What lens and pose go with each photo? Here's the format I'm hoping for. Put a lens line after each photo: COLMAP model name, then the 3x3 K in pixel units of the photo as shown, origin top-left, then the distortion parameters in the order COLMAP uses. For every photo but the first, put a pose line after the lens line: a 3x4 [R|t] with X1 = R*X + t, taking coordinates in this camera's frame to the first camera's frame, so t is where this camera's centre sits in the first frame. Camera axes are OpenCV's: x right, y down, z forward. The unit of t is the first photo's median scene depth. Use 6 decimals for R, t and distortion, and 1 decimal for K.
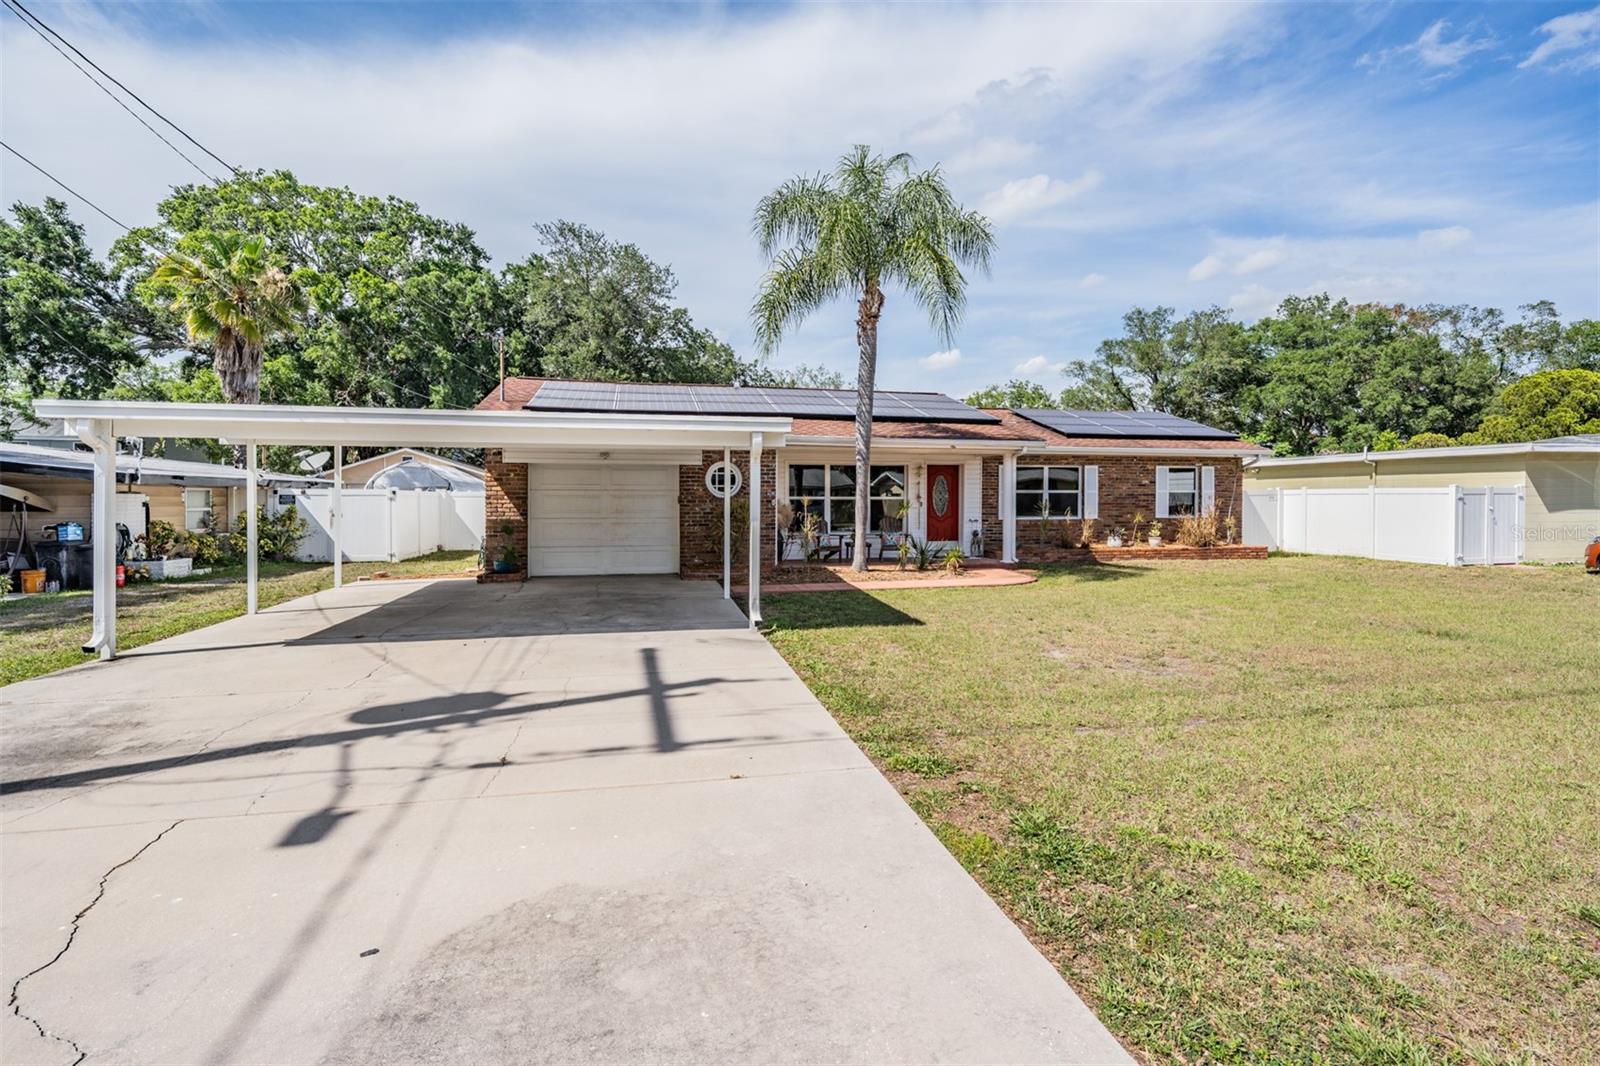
lens RADIAL K [[703.4, 0, 796.1], [0, 703.4, 505.4], [0, 0, 1]] dist [0.003809, 0.000064]
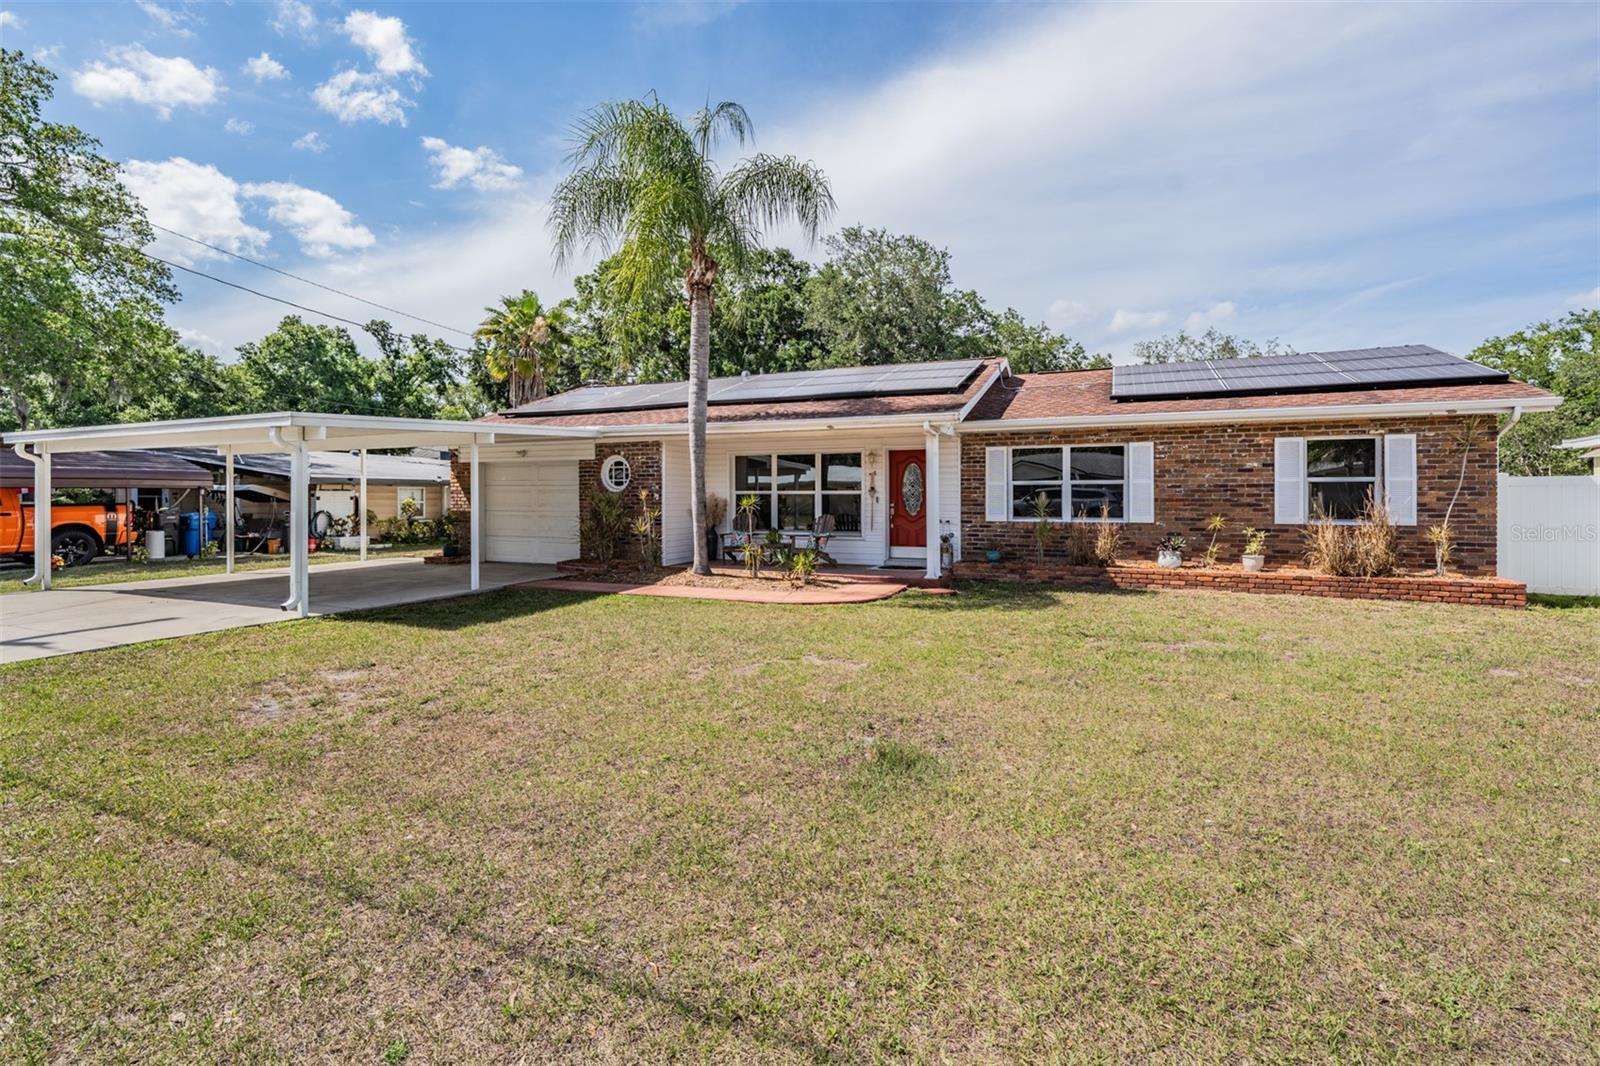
lens RADIAL K [[720.0, 0, 796.6], [0, 720.0, 499.9], [0, 0, 1]] dist [-0.000105, -0.000151]
pose [[0.809295, 0.002399, -0.587398, 0.554877], [-0.005957, 0.999974, -0.004124, 0.002267], [0.587372, 0.006837, 0.809288, 0.264047]]
